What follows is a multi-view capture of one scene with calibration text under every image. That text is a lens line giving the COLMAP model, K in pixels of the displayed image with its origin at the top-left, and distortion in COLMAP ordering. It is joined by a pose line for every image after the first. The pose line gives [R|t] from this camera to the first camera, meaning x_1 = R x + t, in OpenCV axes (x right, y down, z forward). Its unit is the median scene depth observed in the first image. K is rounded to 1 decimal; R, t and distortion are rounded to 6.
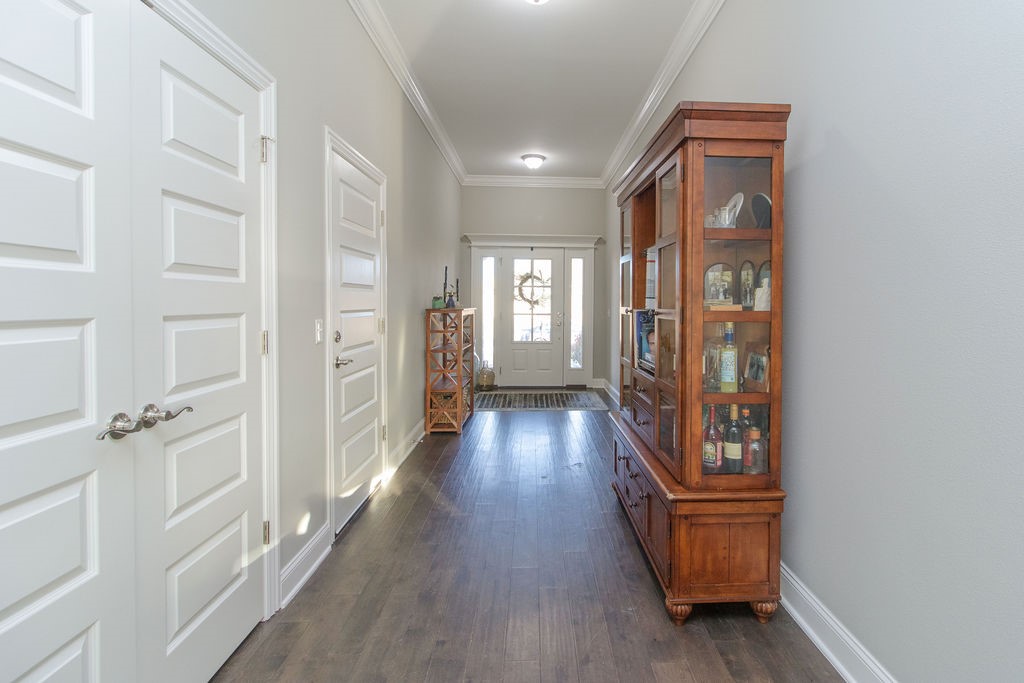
lens RADIAL K [[485.3, 0, 545.8], [0, 485.3, 309.7], [0, 0, 1]] dist [0.004581, -0.000816]
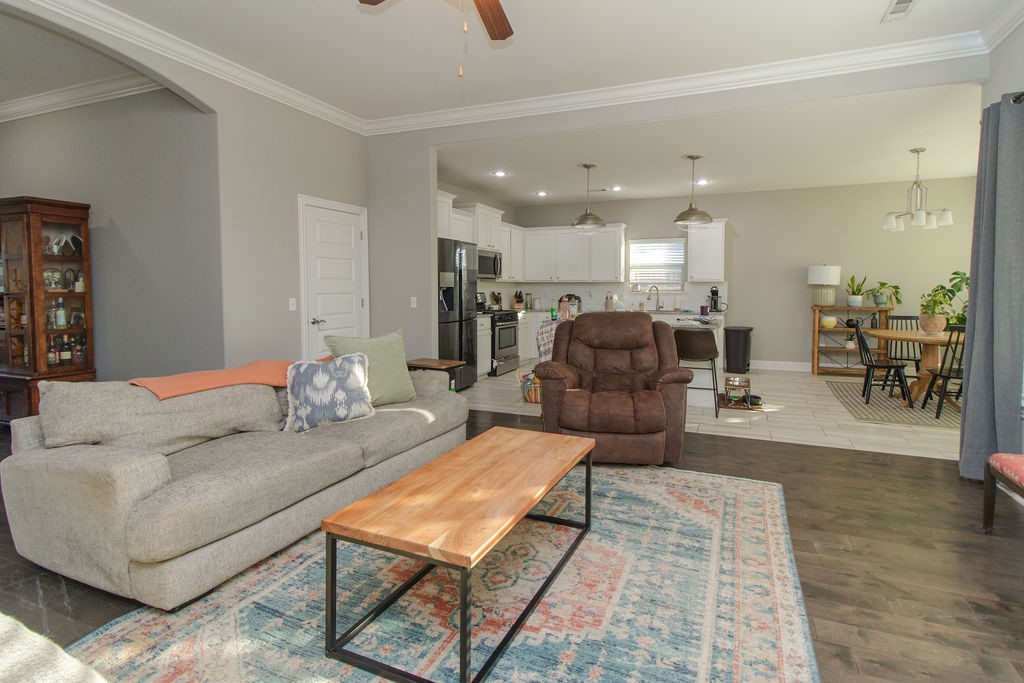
lens RADIAL K [[485.3, 0, 560.8], [0, 485.3, 306.2], [0, 0, 1]] dist [0.004581, -0.000816]
pose [[0.376367, -0.038598, 0.925666, -0.224446], [0.012666, 0.999253, 0.036516, 0.003873], [-0.926384, -0.002019, 0.376575, -0.532485]]
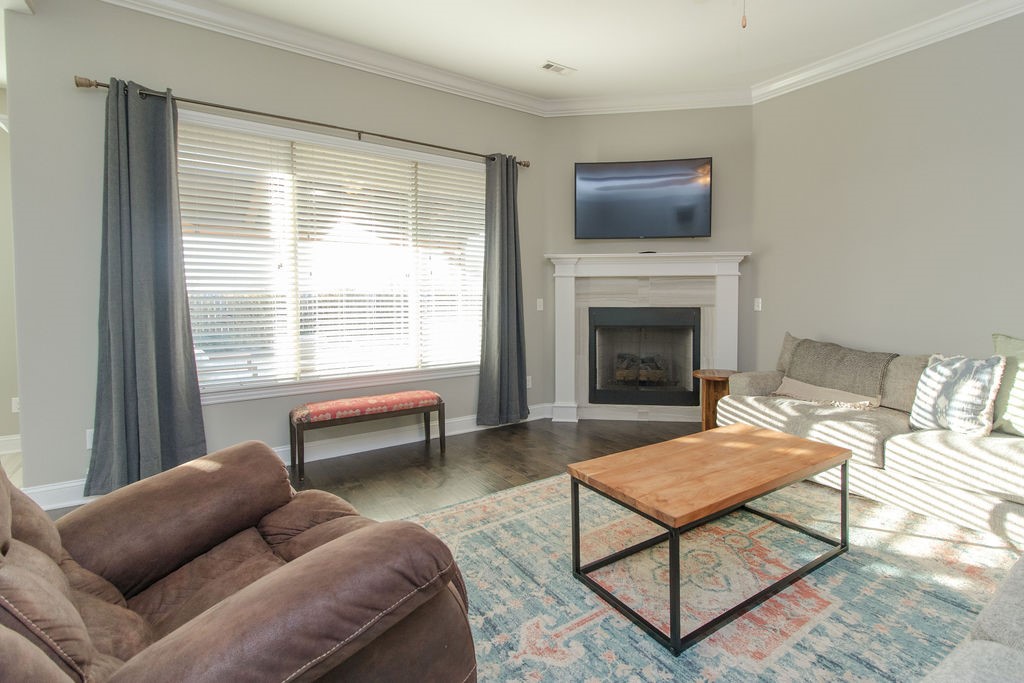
lens RADIAL K [[485.3, 0, 555.6], [0, 485.3, 308.2], [0, 0, 1]] dist [0.004581, -0.000816]
pose [[-0.822363, 0.011473, -0.568847, 0.295419], [-0.008594, 0.999432, 0.032582, 0.013069], [0.568898, 0.031683, -0.821797, -0.181461]]
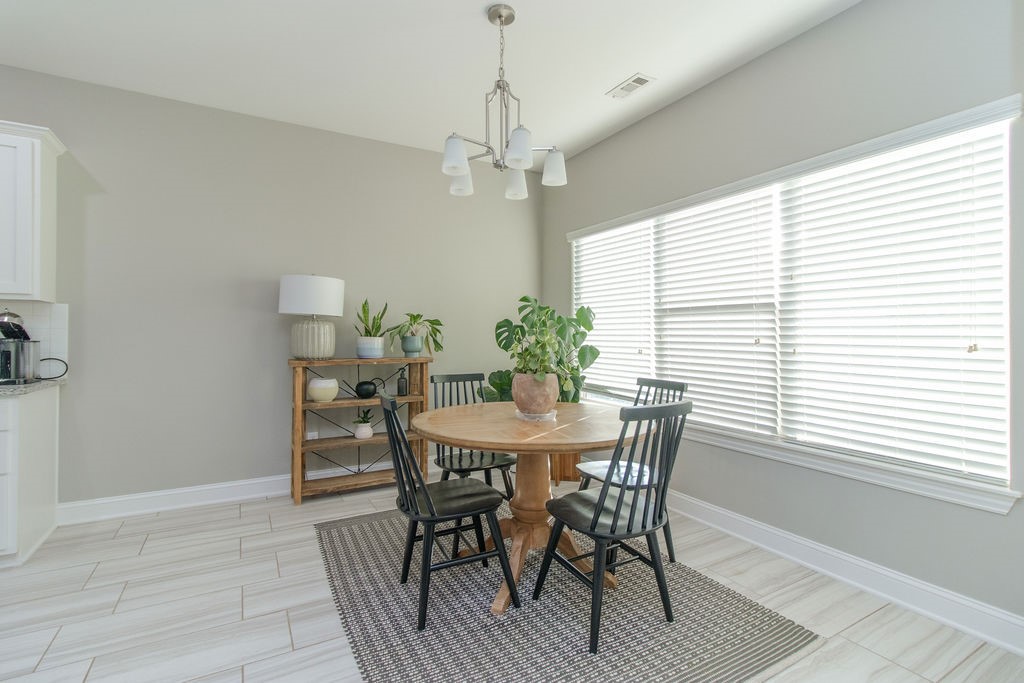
lens RADIAL K [[484.3, 0, 518.3], [0, 484.3, 337.9], [0, 0, 1]] dist [0.046946, 0.000282]
pose [[-0.481008, -0.005313, 0.876700, 0.399242], [0.007000, 0.999926, 0.009900, 0.022975], [-0.876688, 0.010899, -0.480935, -0.605065]]
